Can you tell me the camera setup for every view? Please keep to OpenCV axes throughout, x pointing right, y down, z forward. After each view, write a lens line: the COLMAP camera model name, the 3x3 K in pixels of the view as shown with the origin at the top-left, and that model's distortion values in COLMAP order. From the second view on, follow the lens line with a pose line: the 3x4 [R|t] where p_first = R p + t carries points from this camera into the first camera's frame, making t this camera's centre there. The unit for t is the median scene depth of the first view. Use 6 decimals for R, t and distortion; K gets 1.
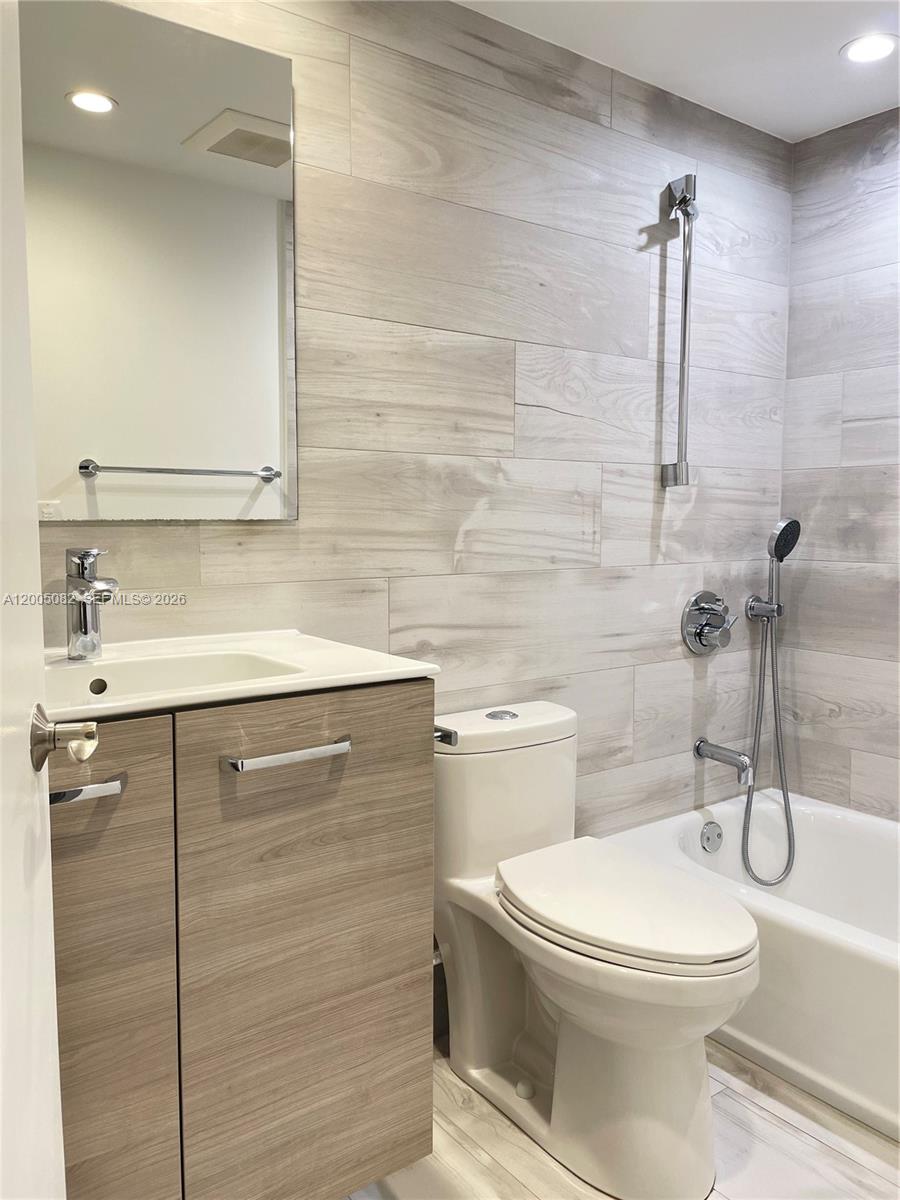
lens RADIAL K [[910.1, 0, 450.0], [0, 910.1, 600.0], [0, 0, 1]] dist [0.089630, -0.119697]
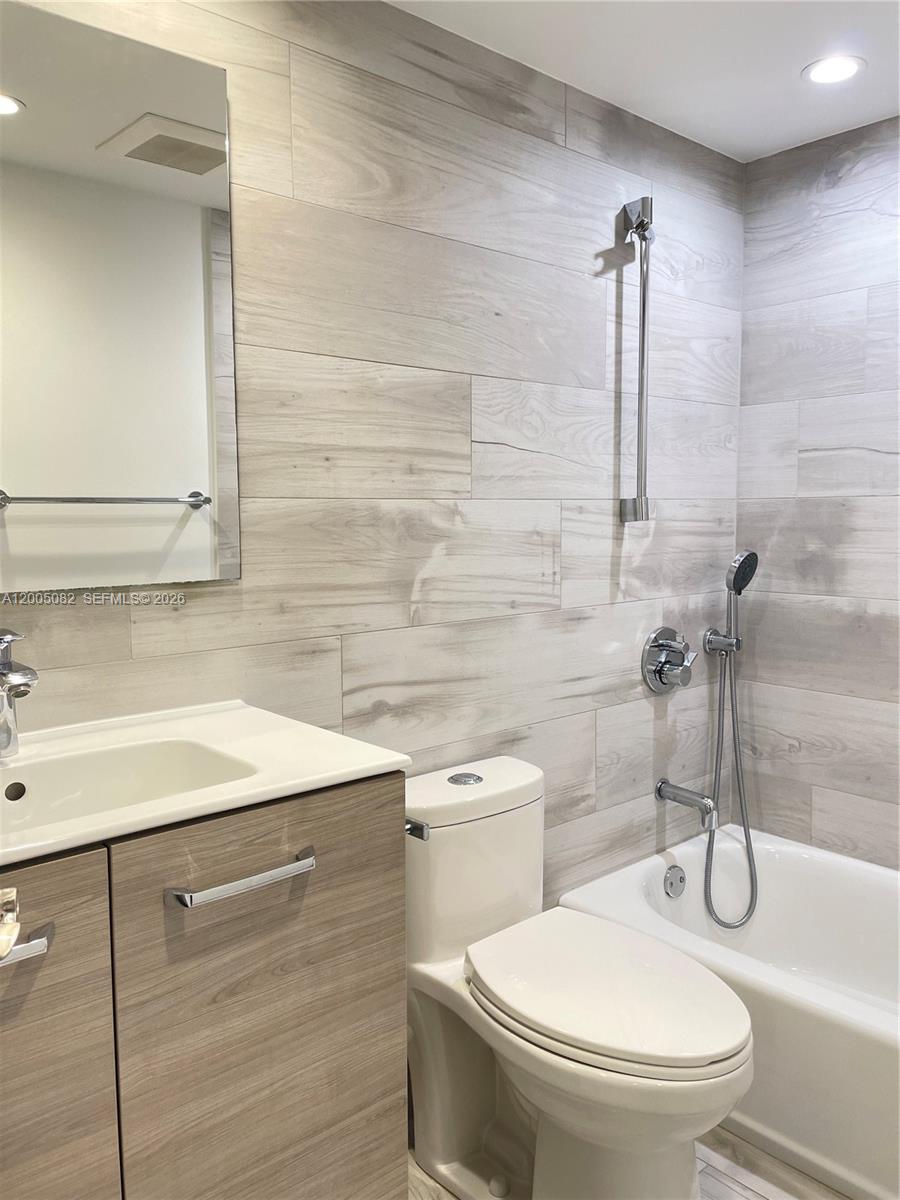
lens RADIAL K [[910.1, 0, 450.0], [0, 910.1, 600.0], [0, 0, 1]] dist [0.089630, -0.119697]
pose [[0.996603, -0.016971, 0.080585, -0.030868], [0.016514, 0.999844, 0.006324, -0.062792], [-0.080680, -0.004972, 0.996728, 0.075239]]
